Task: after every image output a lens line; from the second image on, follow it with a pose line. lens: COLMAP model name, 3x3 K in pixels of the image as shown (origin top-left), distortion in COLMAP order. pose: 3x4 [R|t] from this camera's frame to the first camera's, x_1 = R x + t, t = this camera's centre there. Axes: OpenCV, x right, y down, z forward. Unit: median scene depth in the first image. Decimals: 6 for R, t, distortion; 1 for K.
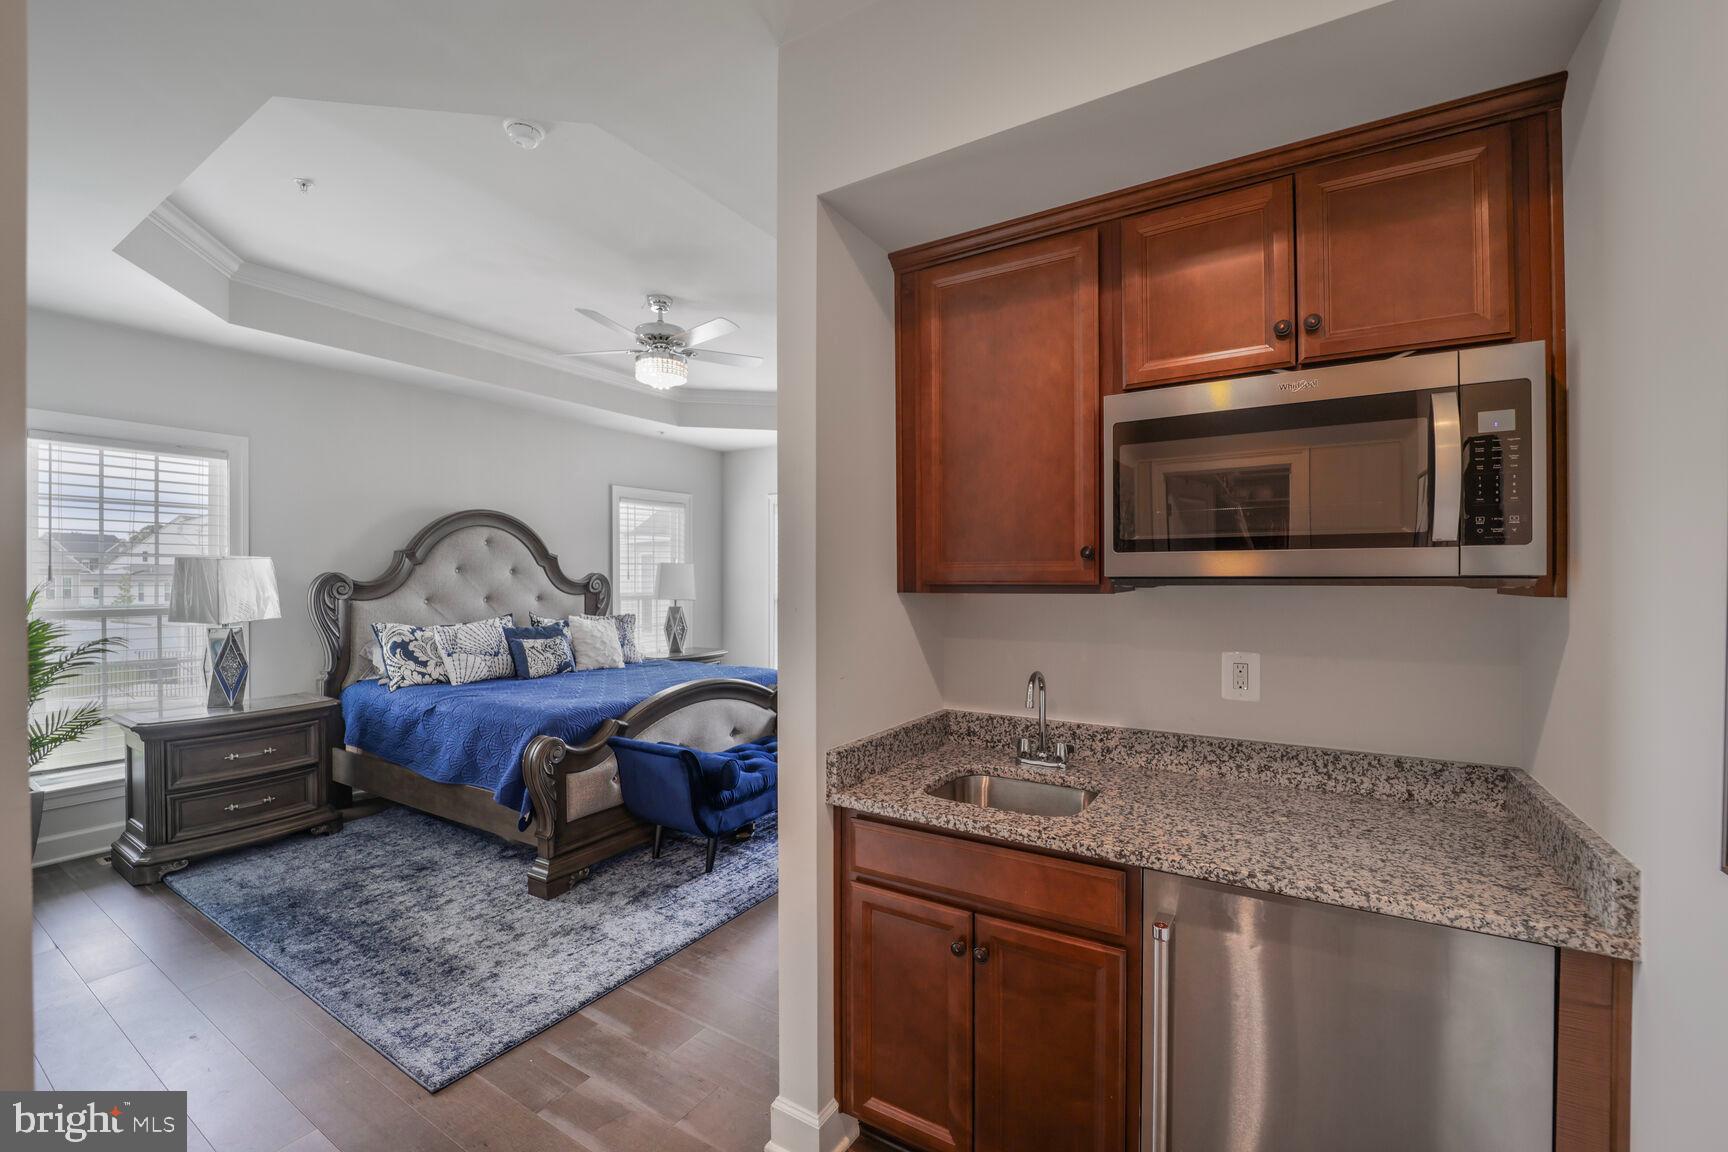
lens RADIAL K [[706.8, 0, 864.0], [0, 706.8, 576.0], [0, 0, 1]] dist [-0.022757, -0.000160]
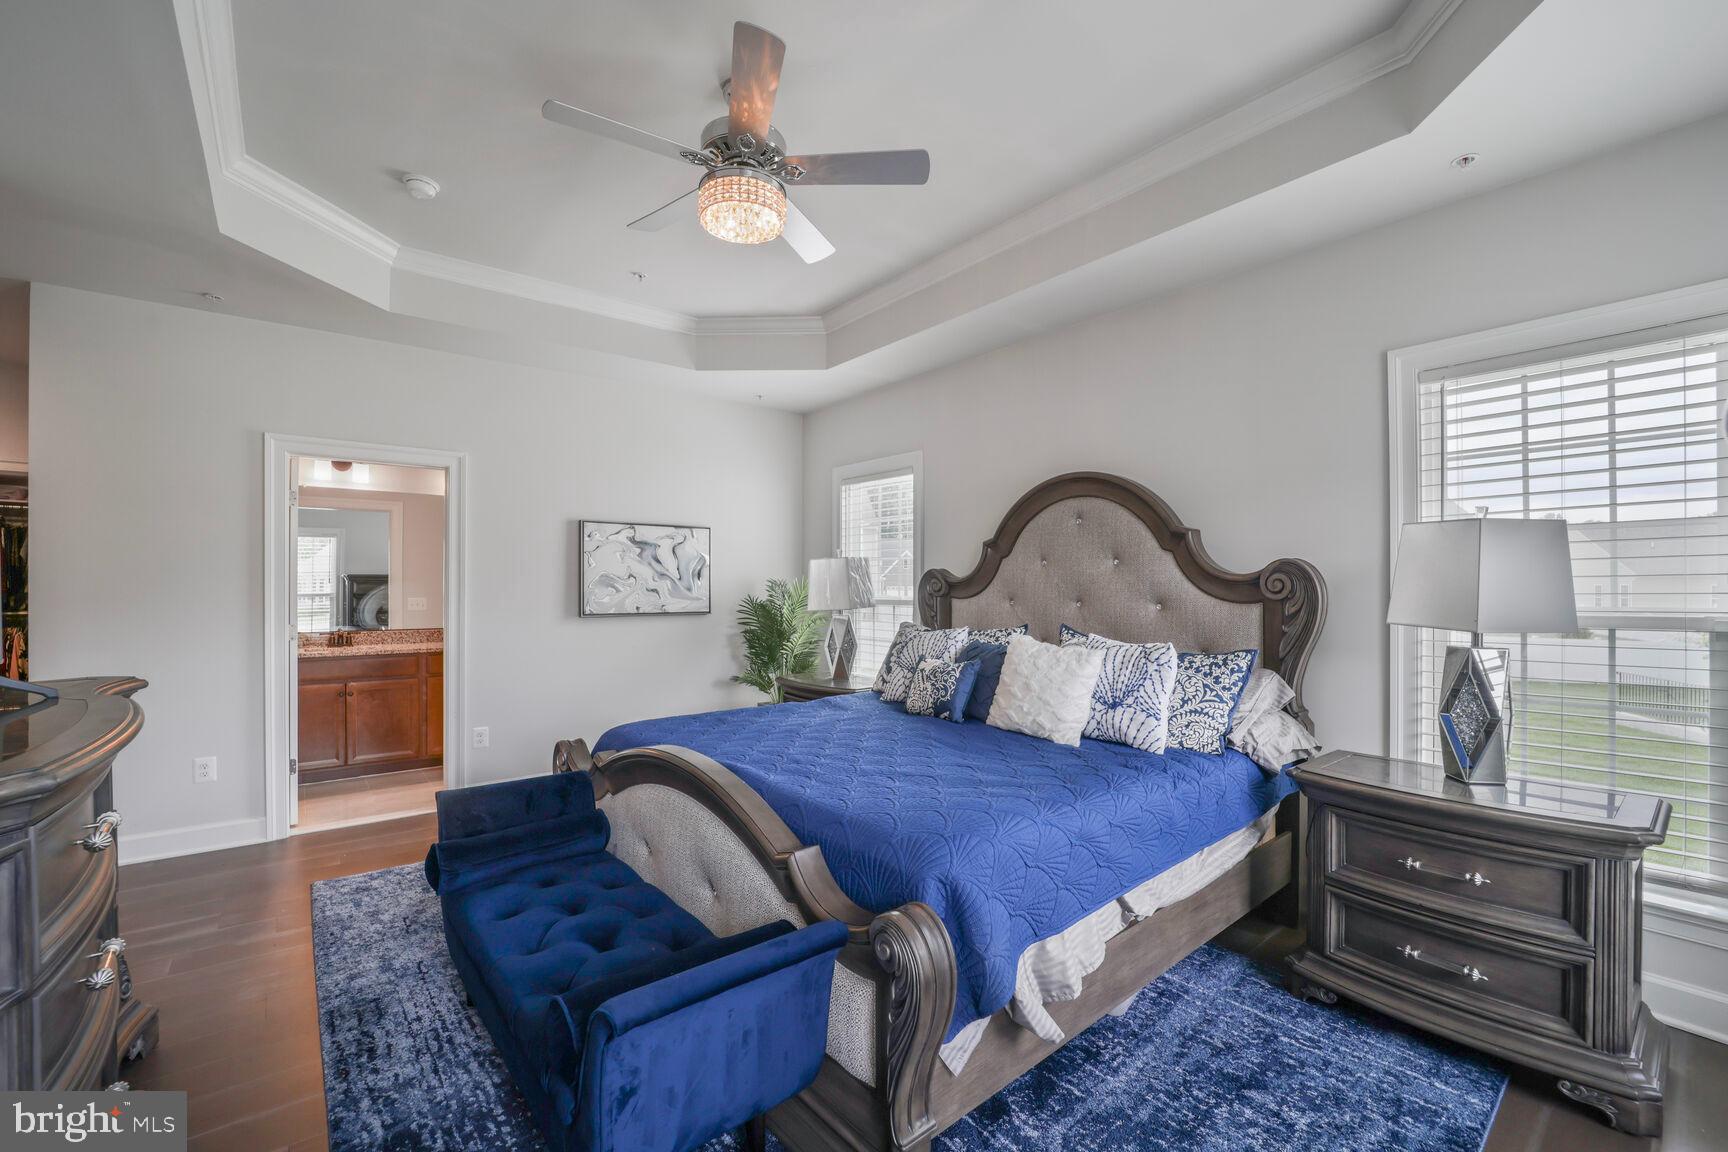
lens RADIAL K [[706.8, 0, 864.0], [0, 706.8, 576.0], [0, 0, 1]] dist [-0.022757, -0.000160]
pose [[-0.322916, -0.014677, -0.946314, 0.175961], [0.002533, 0.999863, -0.016372, 0.017274], [0.946424, -0.007684, -0.322835, 1.034889]]
